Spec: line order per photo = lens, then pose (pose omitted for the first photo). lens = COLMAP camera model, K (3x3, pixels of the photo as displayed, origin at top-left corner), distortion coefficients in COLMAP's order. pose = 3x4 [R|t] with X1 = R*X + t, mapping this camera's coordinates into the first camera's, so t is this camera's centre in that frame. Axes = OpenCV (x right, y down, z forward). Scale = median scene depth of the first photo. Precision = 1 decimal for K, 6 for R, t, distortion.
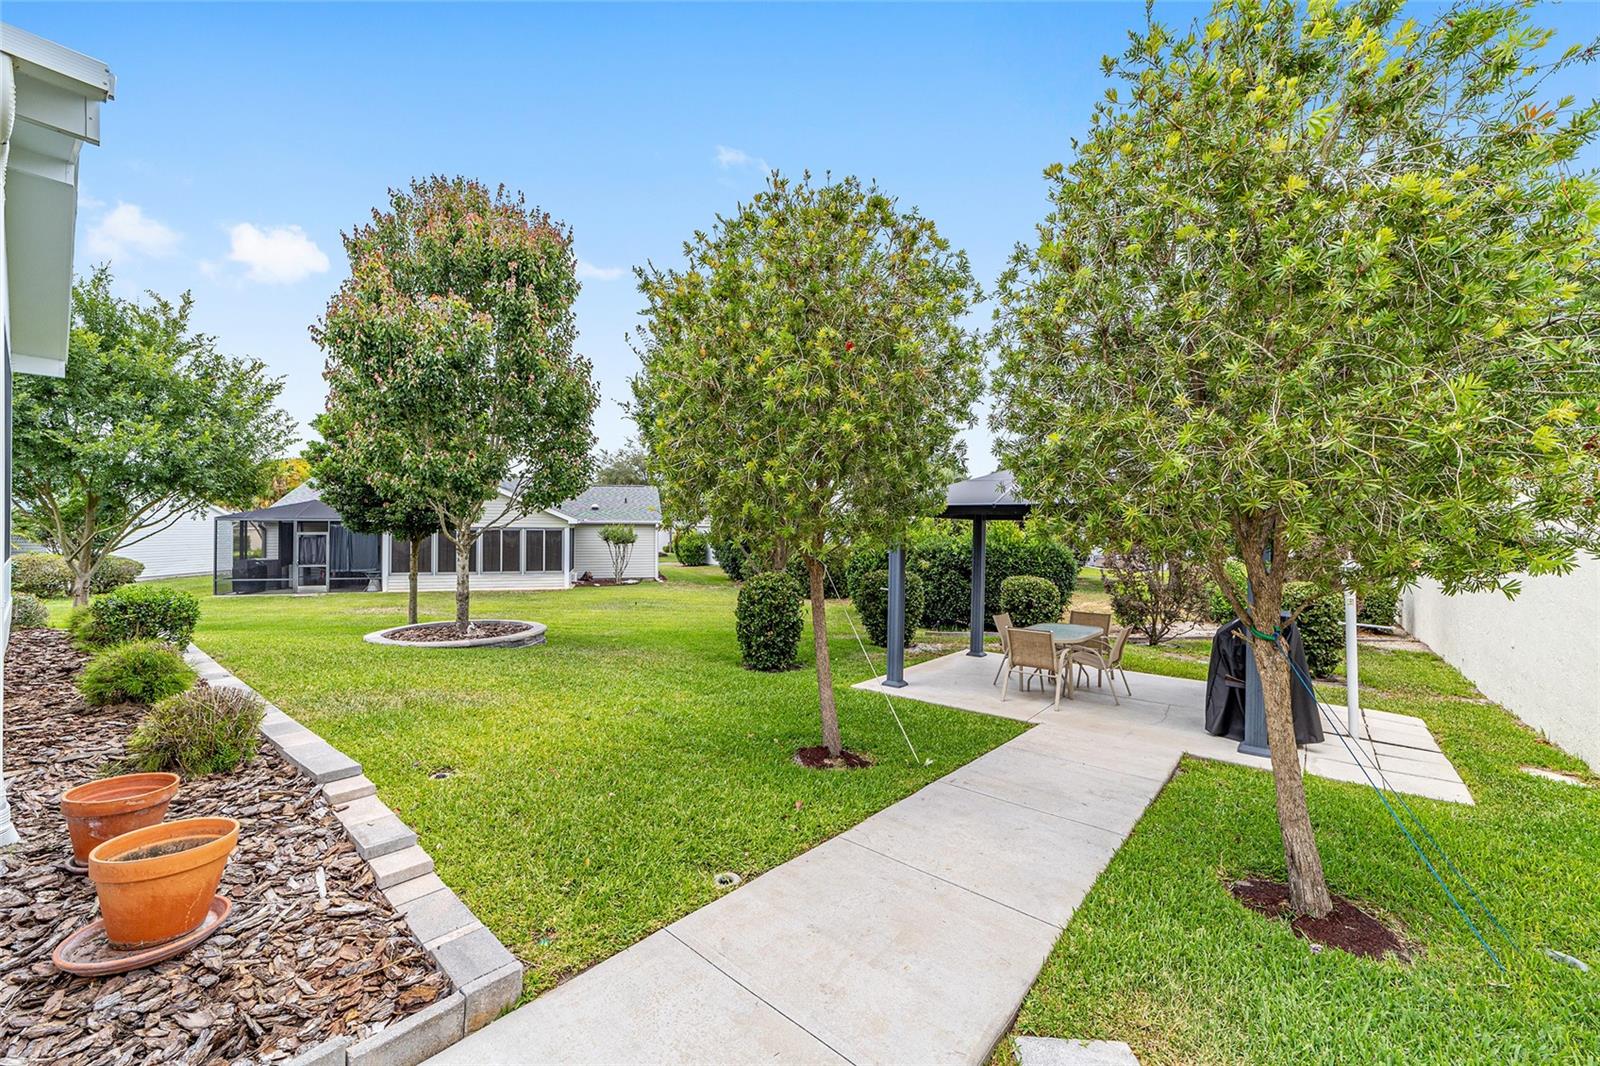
lens RADIAL K [[616.0, 0, 792.9], [0, 616.0, 536.0], [0, 0, 1]] dist [-0.019926, 0.009468]
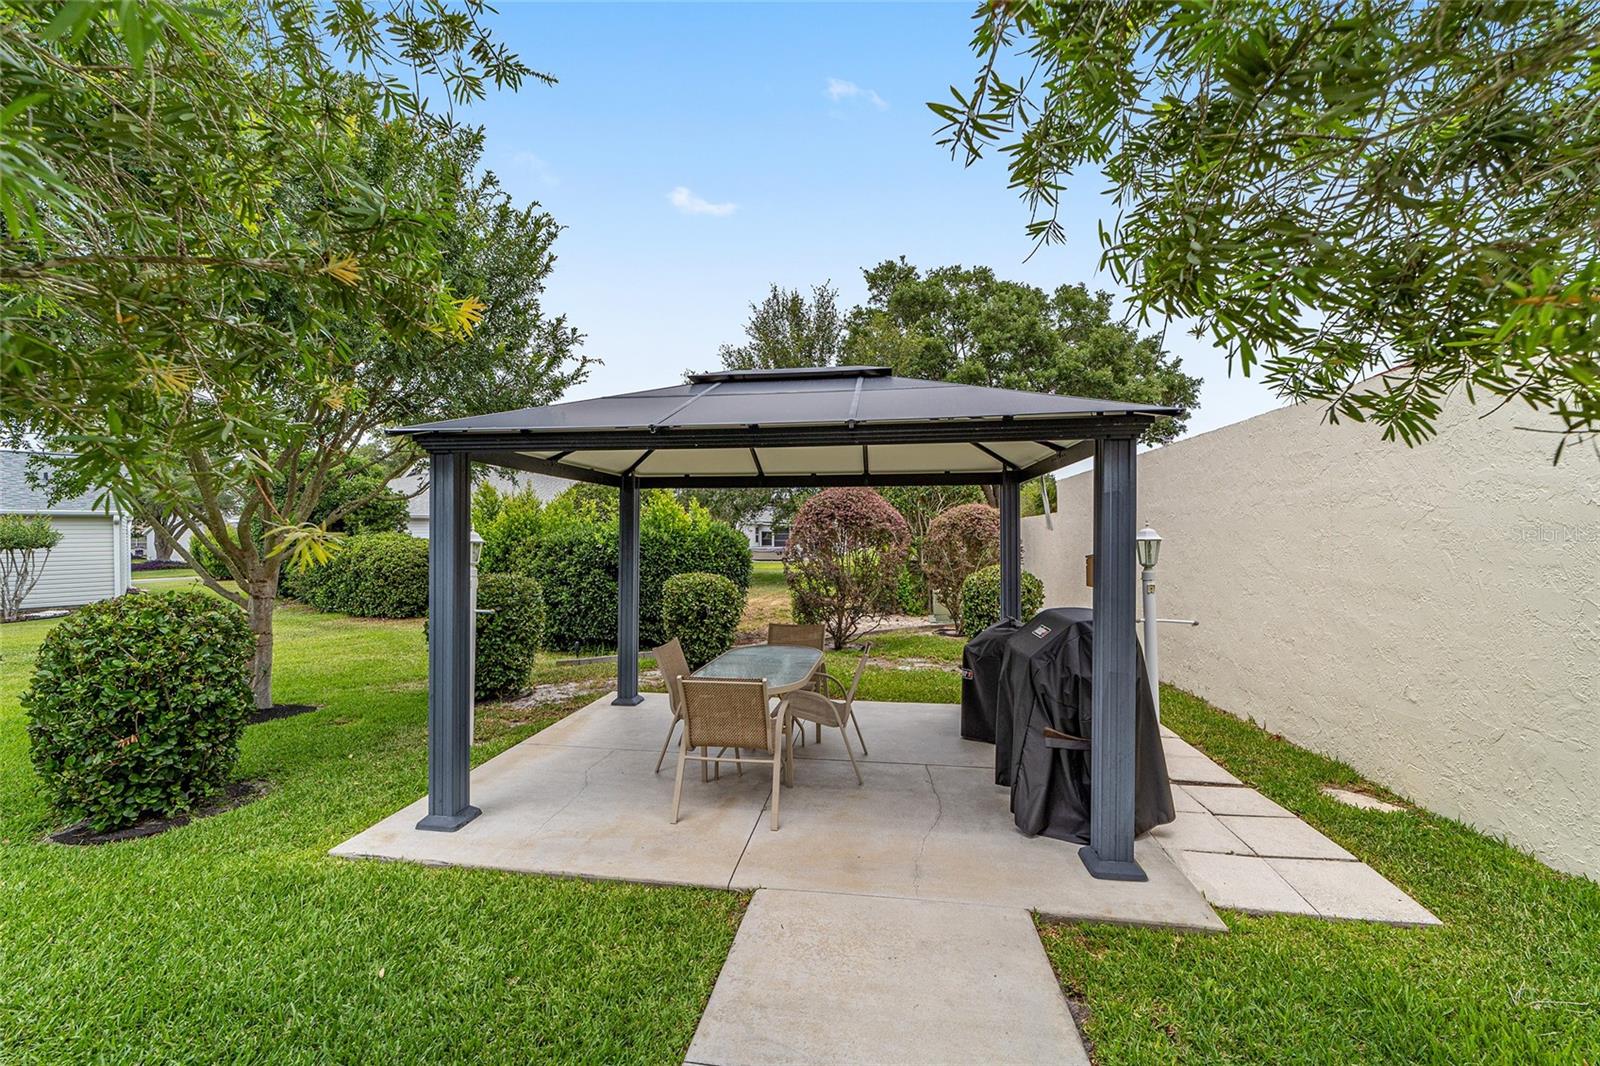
lens RADIAL K [[616.0, 0, 792.9], [0, 616.0, 536.0], [0, 0, 1]] dist [-0.019926, 0.009468]
pose [[0.857327, -0.016695, 0.514502, 0.119092], [0.015764, 0.999857, 0.006175, 0.021556], [-0.514531, 0.002816, 0.857467, 0.361608]]
